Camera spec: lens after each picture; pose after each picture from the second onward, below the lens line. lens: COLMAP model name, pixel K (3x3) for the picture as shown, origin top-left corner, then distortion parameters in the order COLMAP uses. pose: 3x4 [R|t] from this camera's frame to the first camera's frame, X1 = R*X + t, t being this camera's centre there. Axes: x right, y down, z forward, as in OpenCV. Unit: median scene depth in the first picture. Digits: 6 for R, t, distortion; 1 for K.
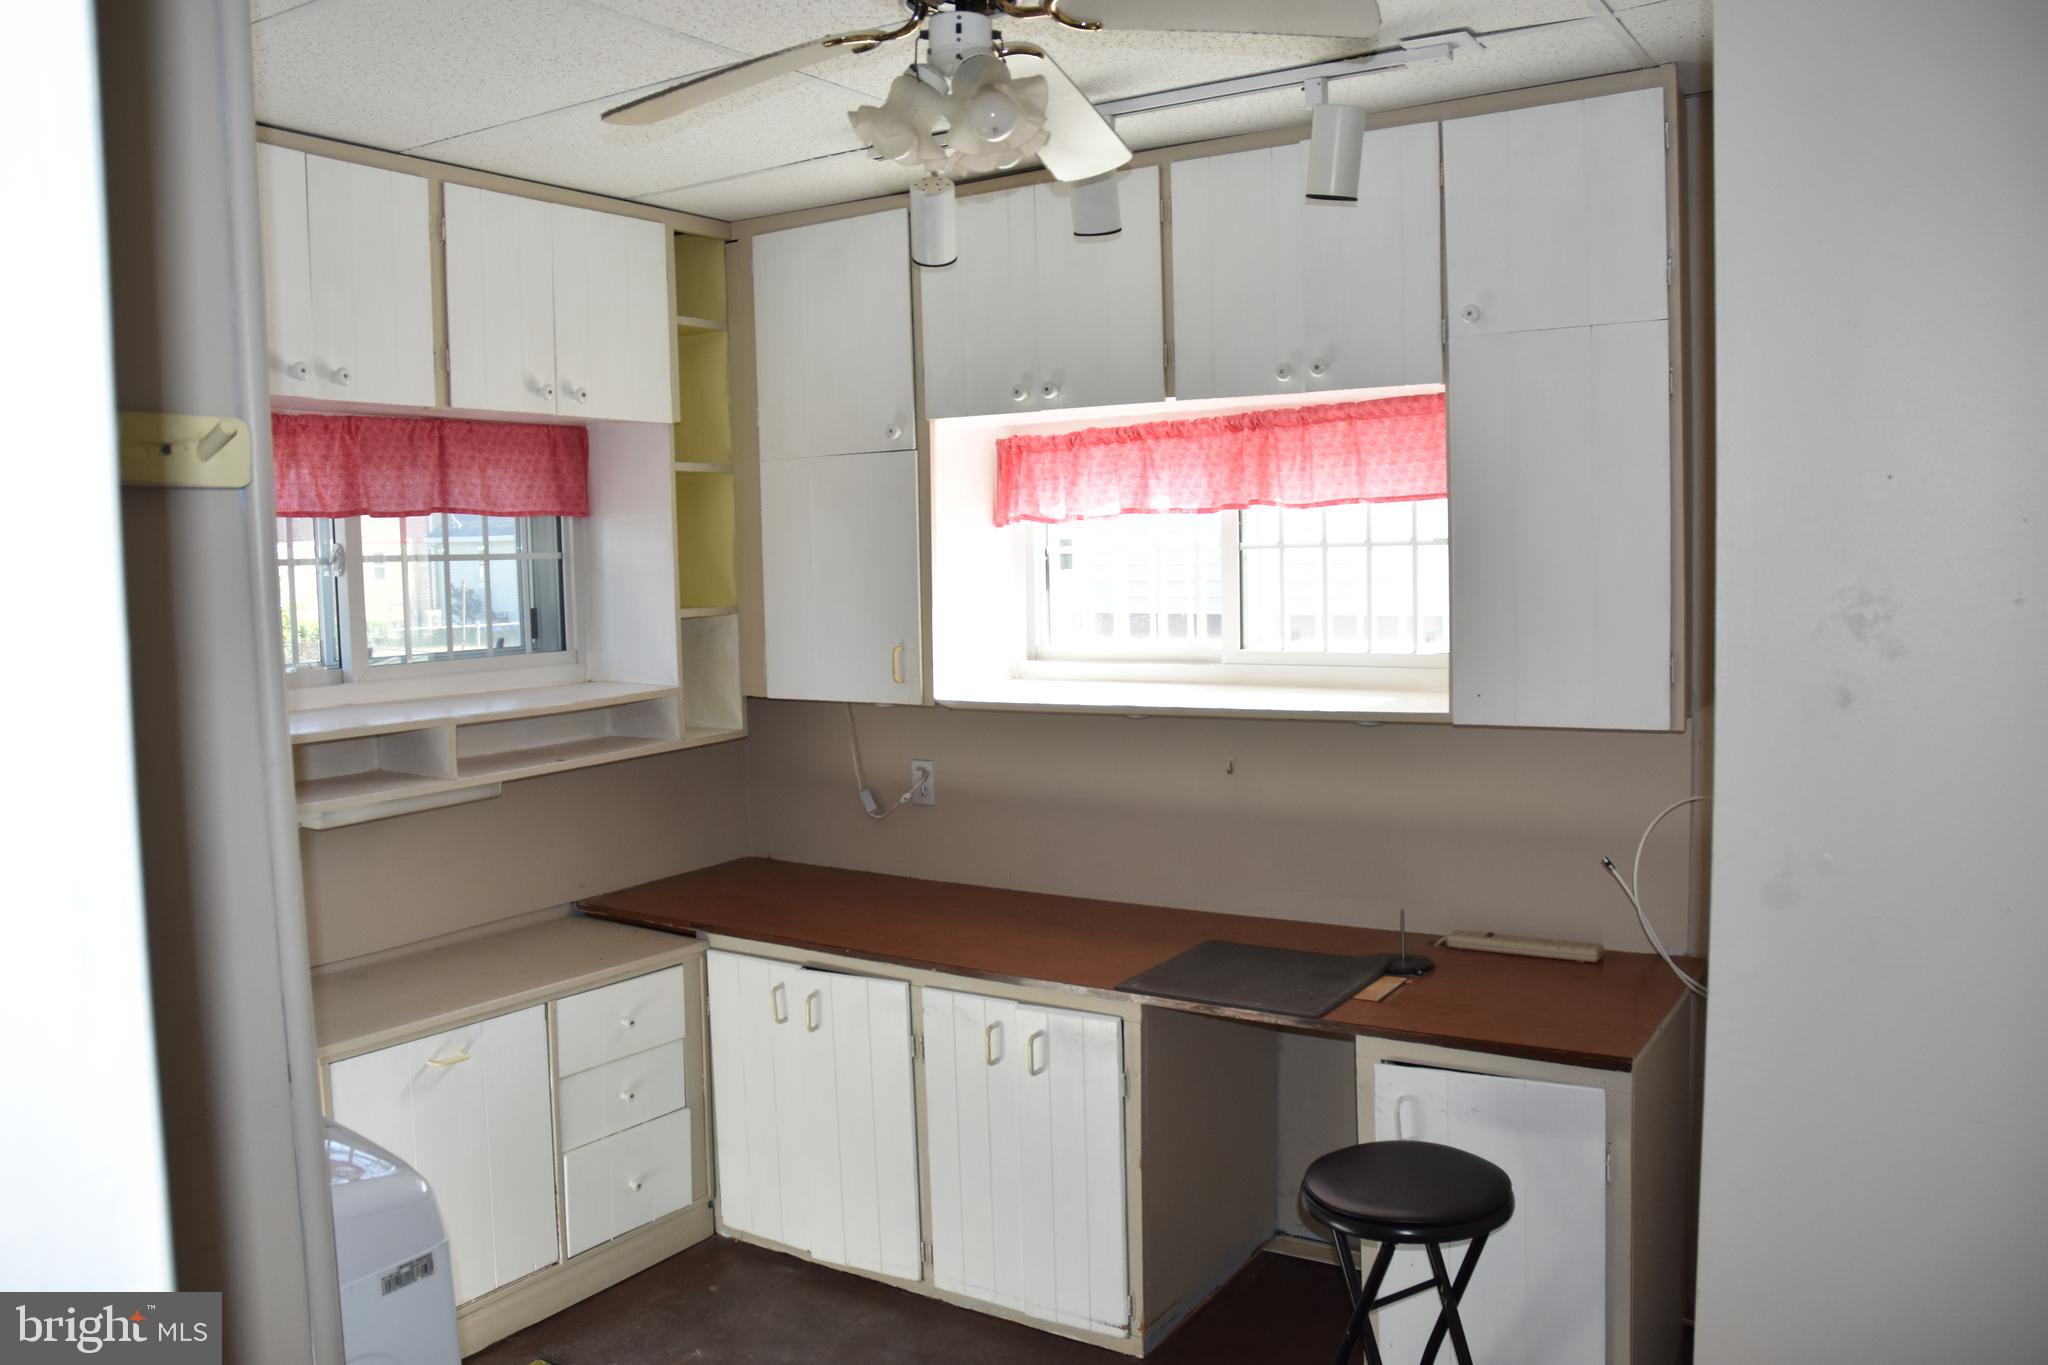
lens RADIAL K [[1613.3, 0, 1024.7], [0, 1613.3, 681.1], [0, 0, 1]] dist [-0.159080, 0.139300]
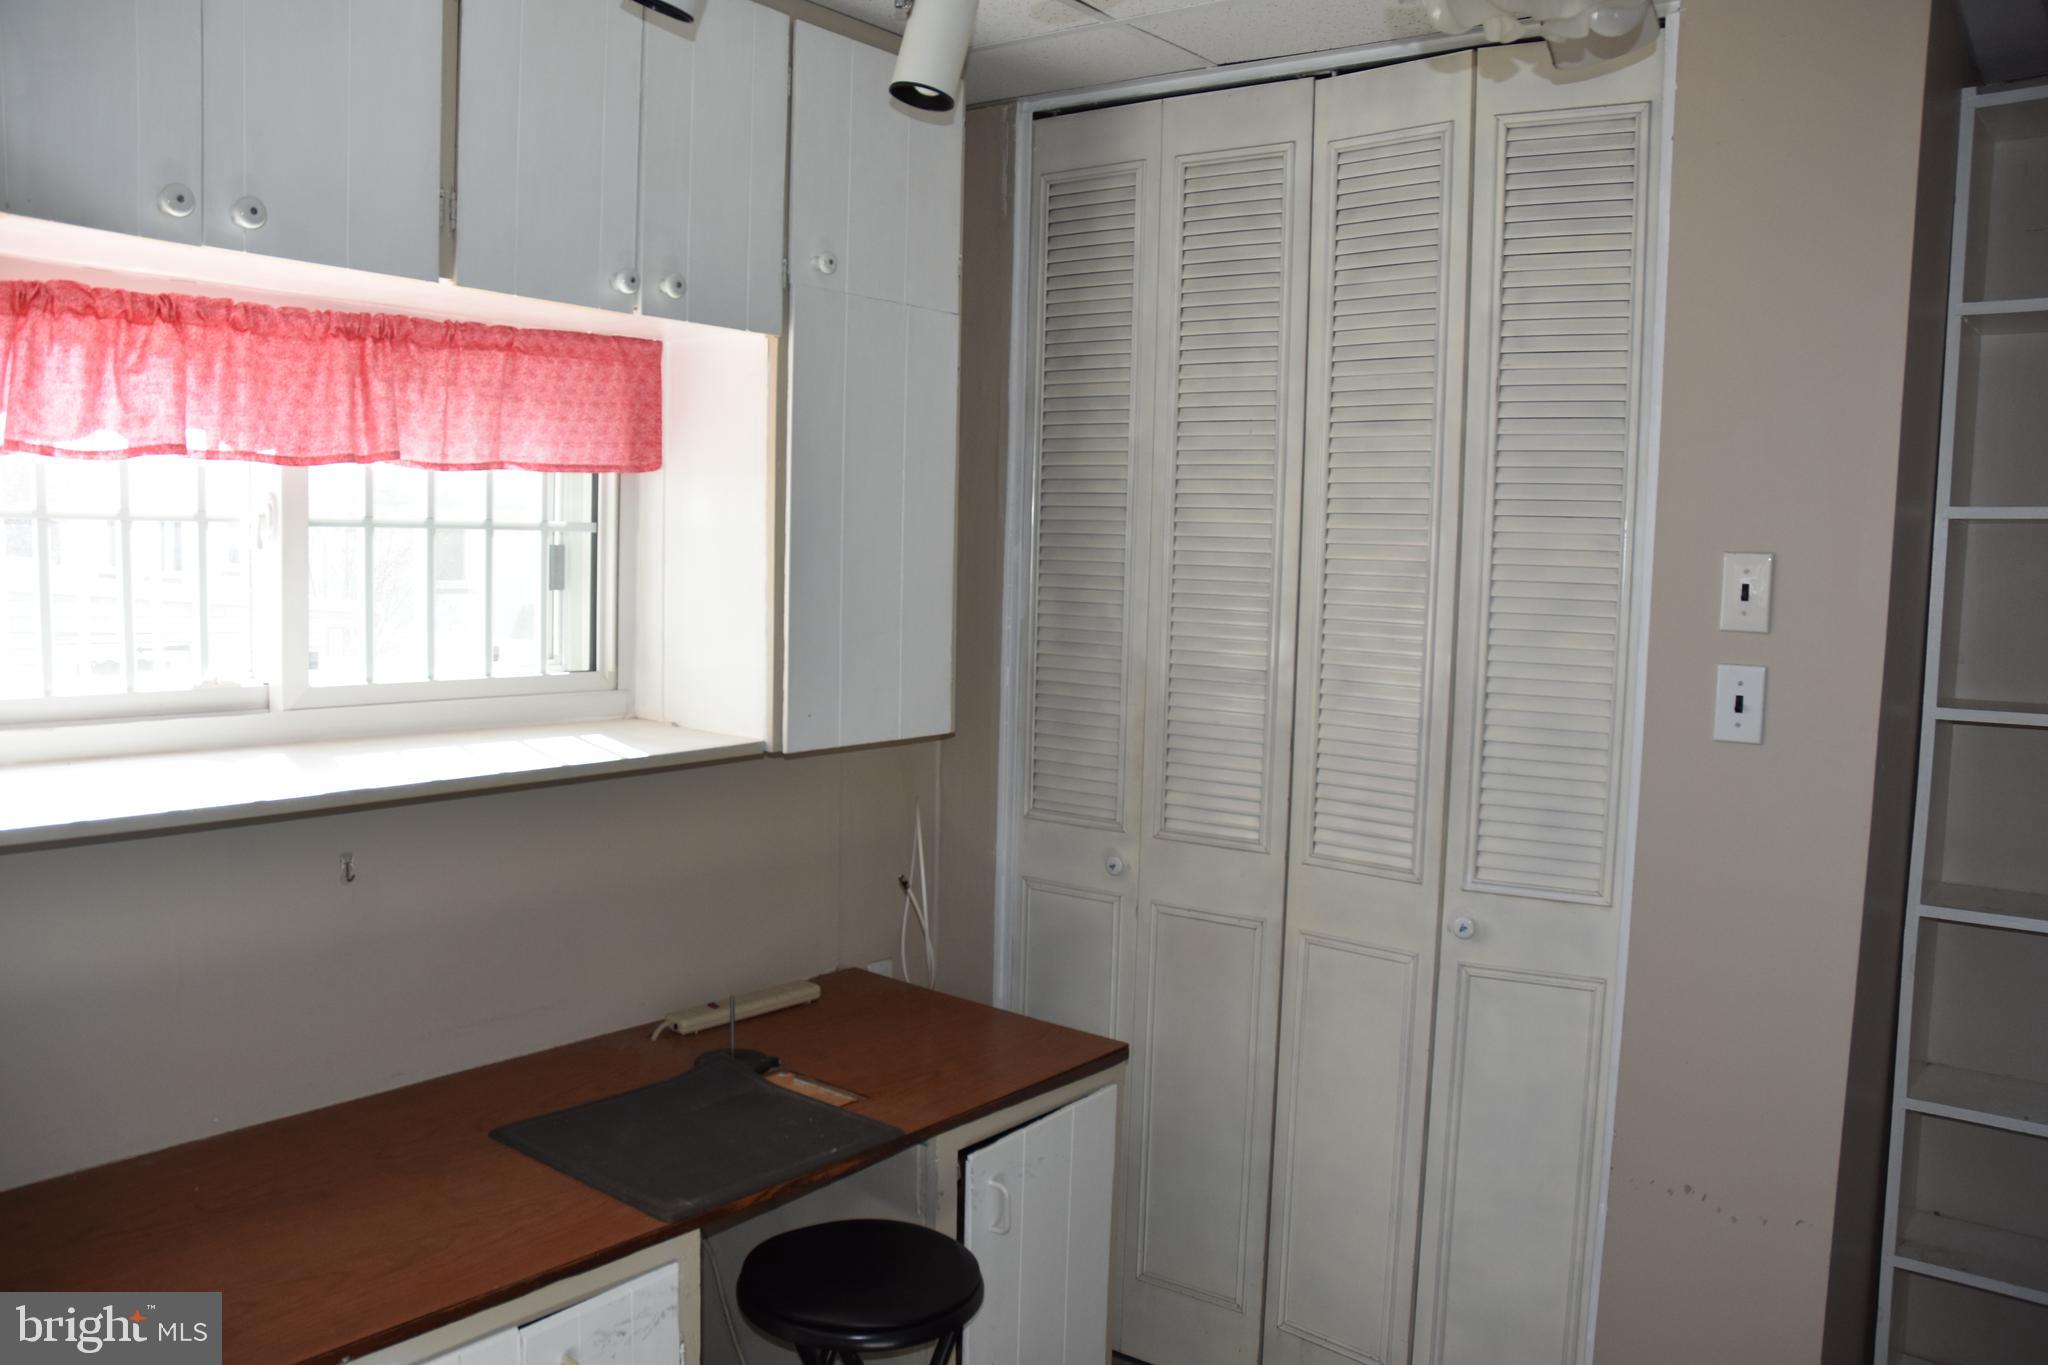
lens RADIAL K [[1613.3, 0, 1027.5], [0, 1613.3, 684.6], [0, 0, 1]] dist [-0.159080, 0.139300]
pose [[0.075461, -0.058922, 0.995406, -0.485523], [0.047696, 0.997323, 0.055420, -0.043210], [-0.996007, 0.043295, 0.078070, 0.717158]]
